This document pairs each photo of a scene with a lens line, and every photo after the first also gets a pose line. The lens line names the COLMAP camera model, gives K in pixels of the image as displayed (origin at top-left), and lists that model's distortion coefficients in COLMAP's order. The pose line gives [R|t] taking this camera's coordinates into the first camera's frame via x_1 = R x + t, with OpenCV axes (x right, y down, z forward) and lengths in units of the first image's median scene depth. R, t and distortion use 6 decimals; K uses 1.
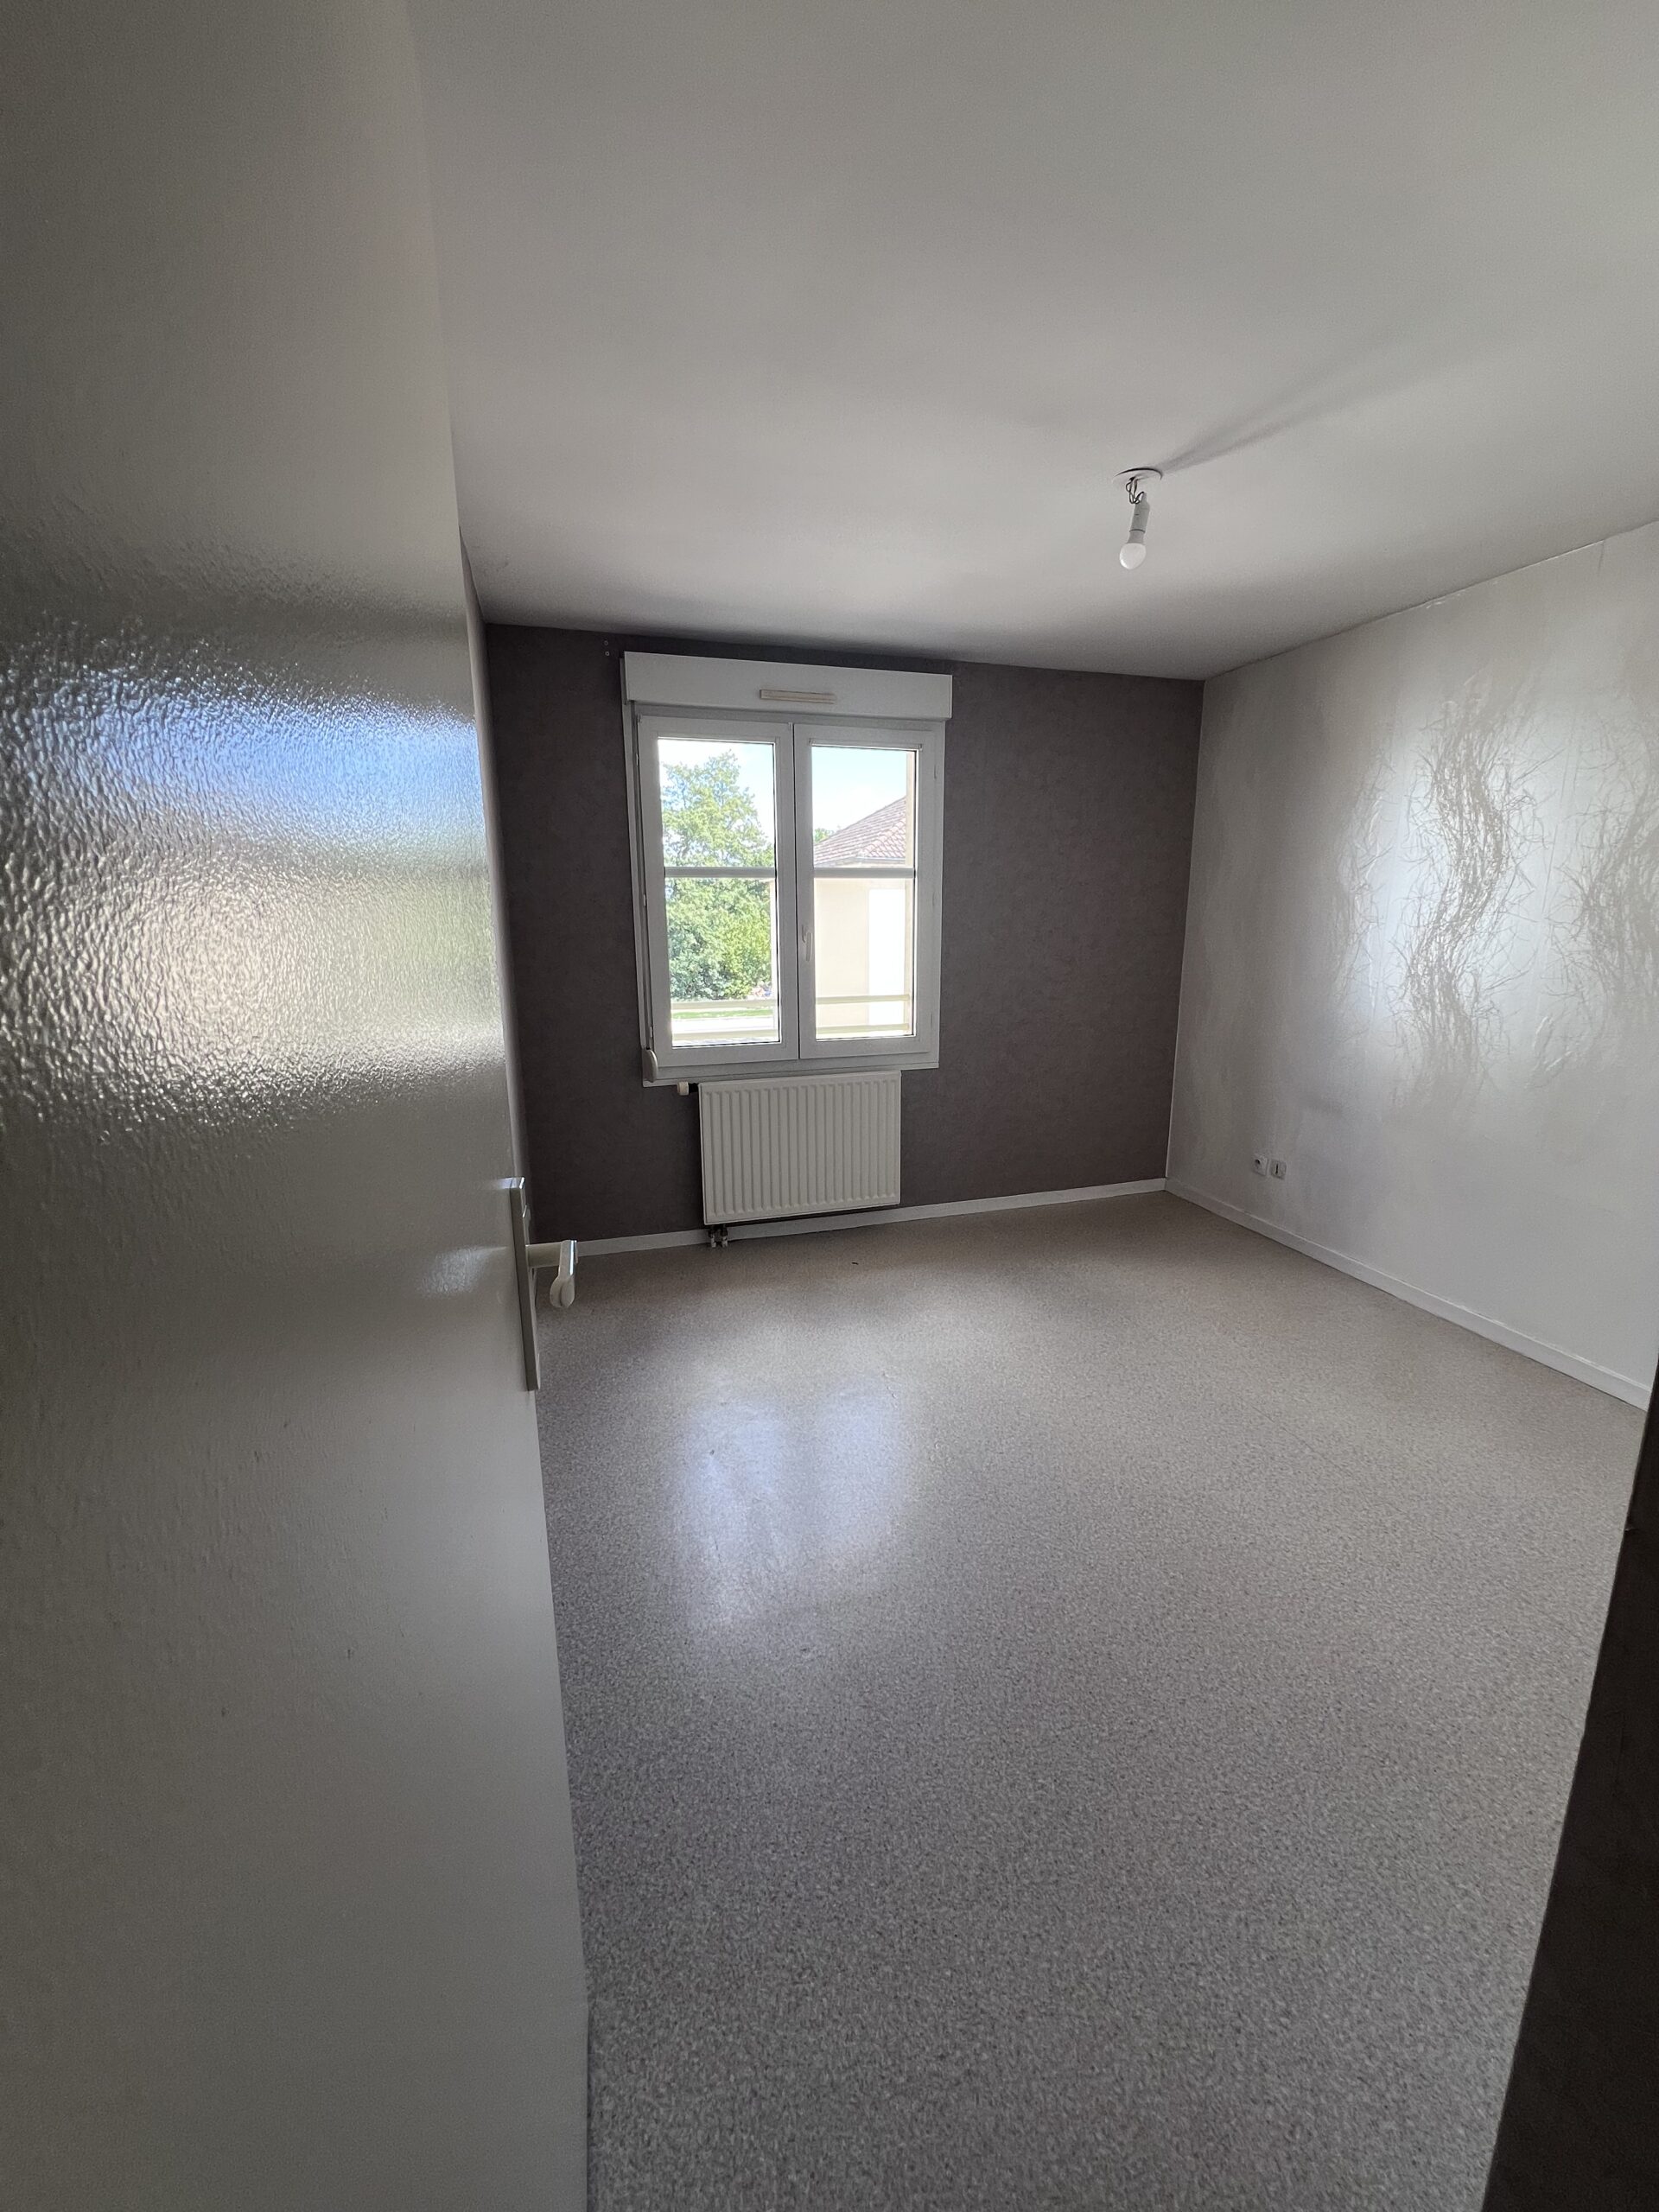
lens RADIAL K [[883.3, 0, 841.1], [0, 883.3, 1117.2], [0, 0, 1]] dist [0.002532, 0.000273]
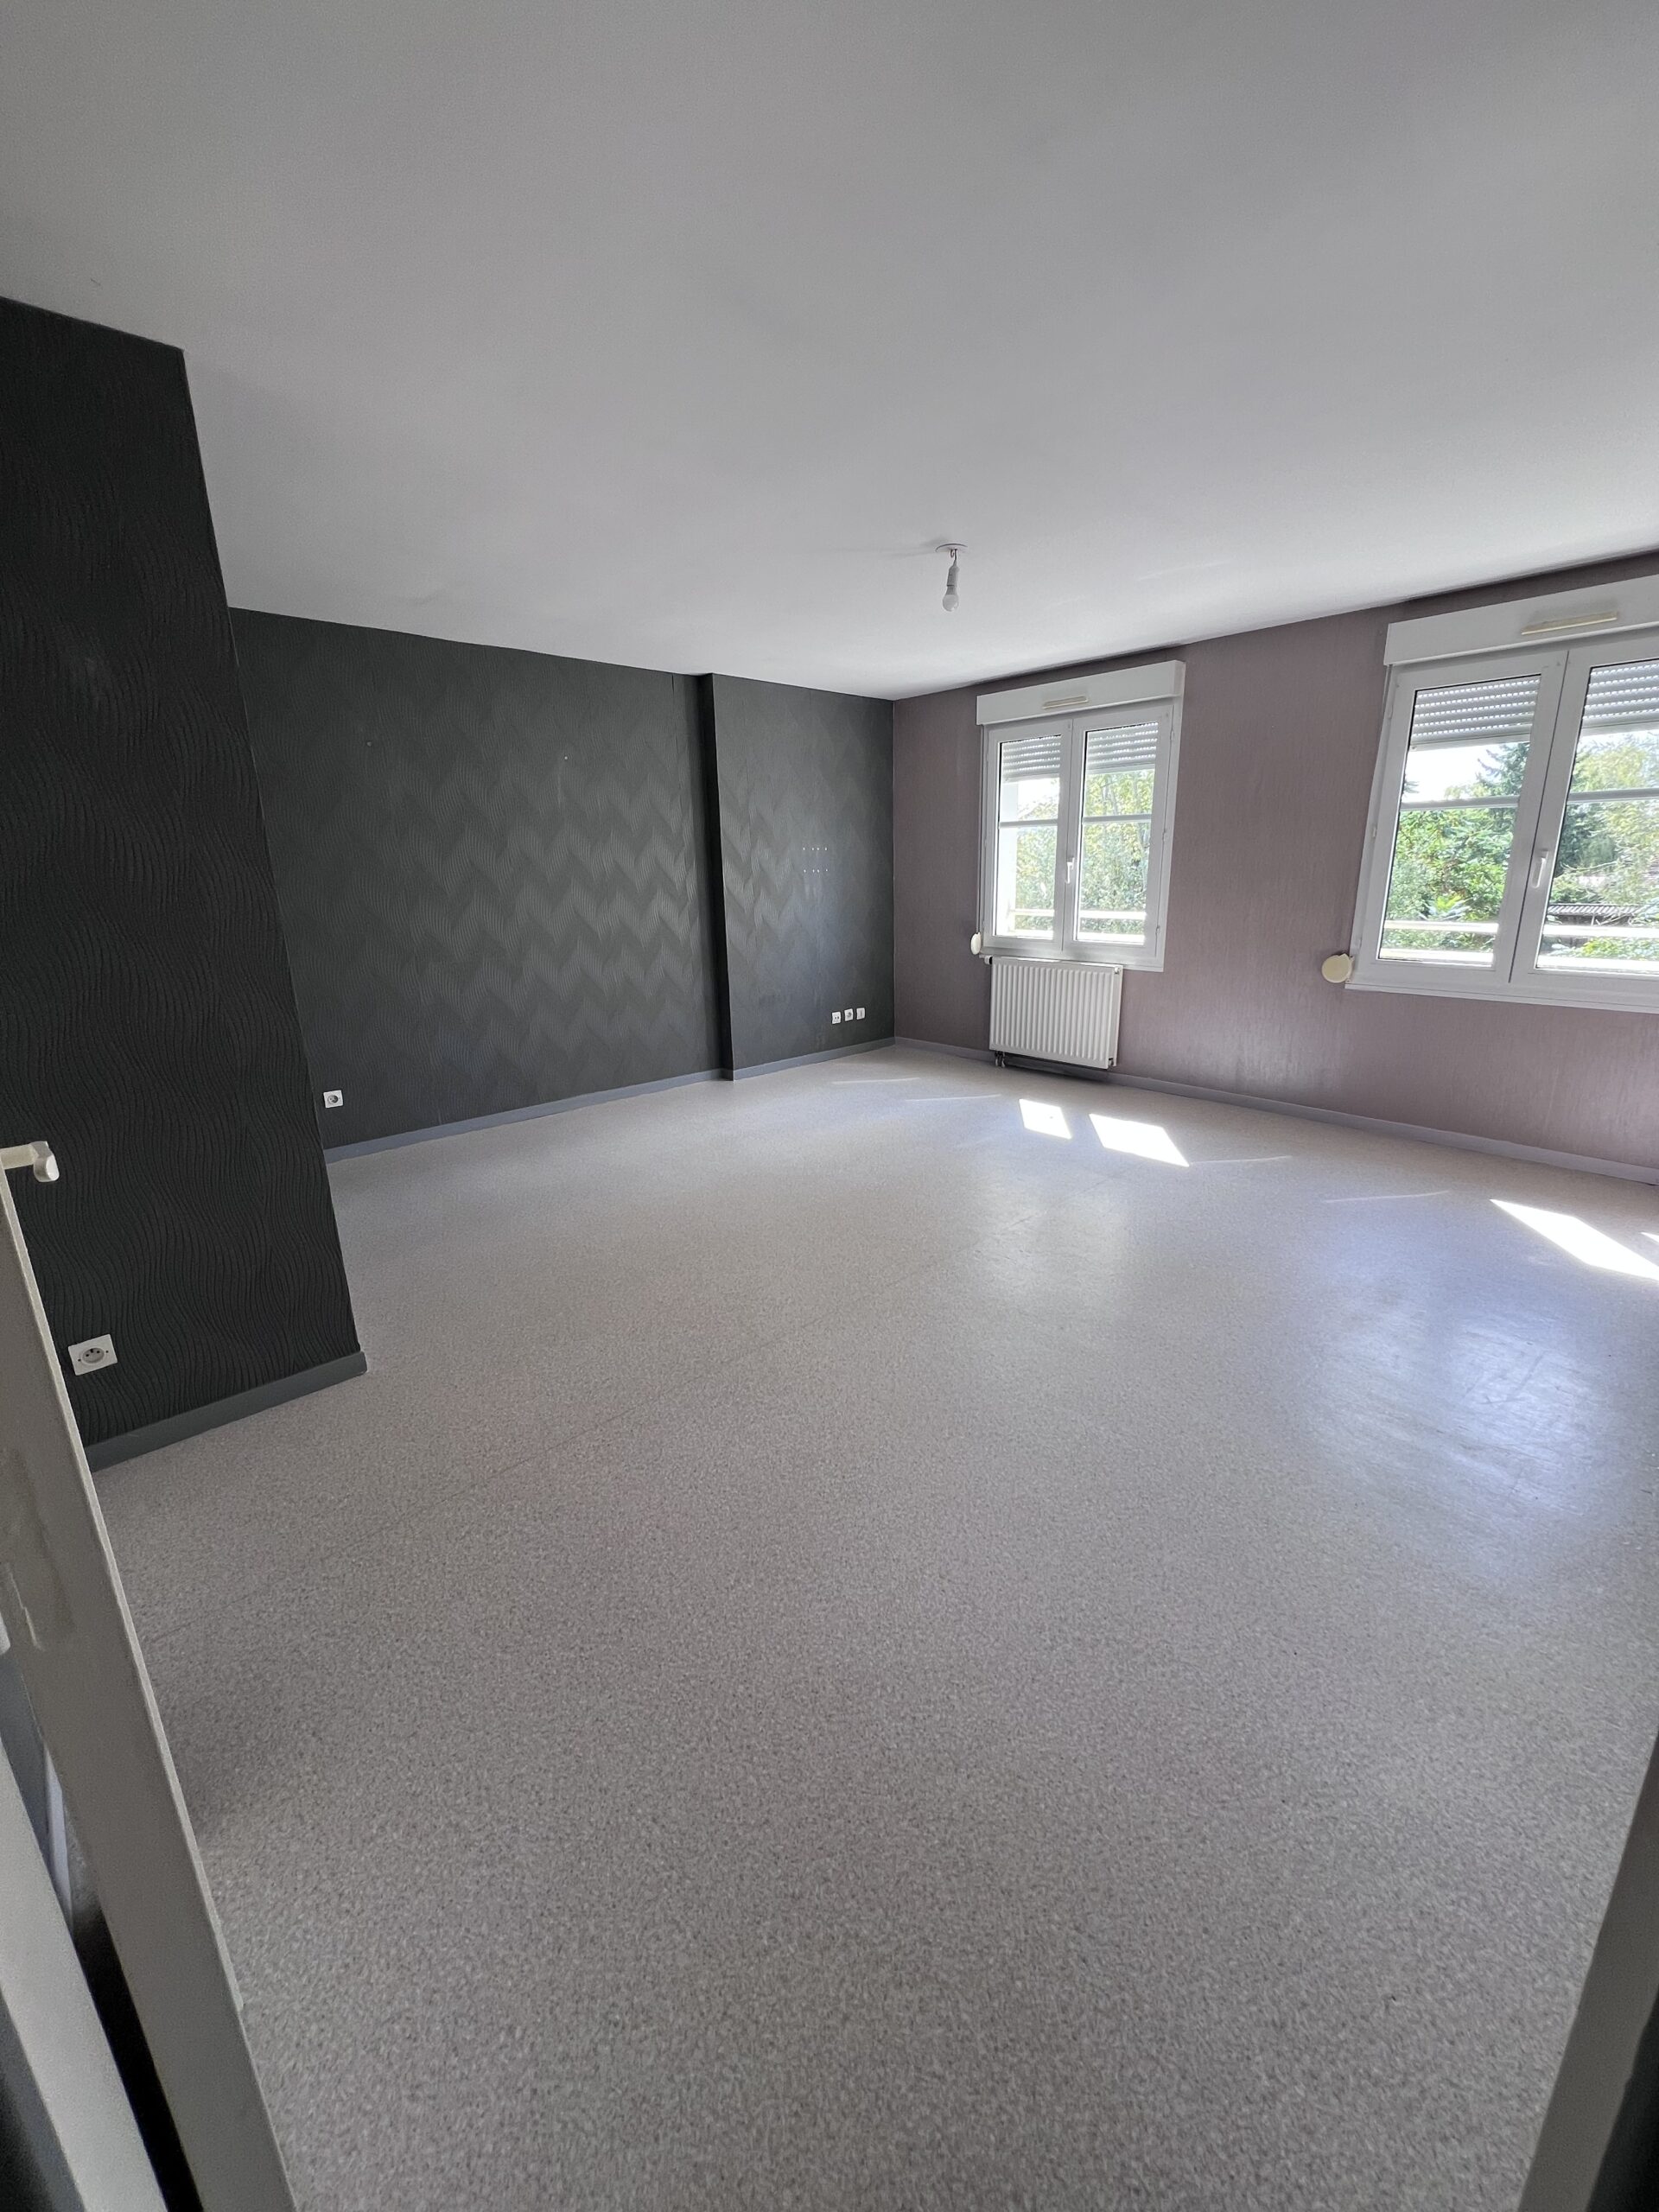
lens RADIAL K [[865.0, 0, 829.5], [0, 865.0, 1106.0], [0, 0, 1]] dist [-0.000434, -0.000532]
pose [[-0.433691, -0.237445, 0.869213, -0.229585], [0.211782, 0.910770, 0.354465, -0.156648], [-0.875820, 0.337812, -0.344706, 0.733807]]
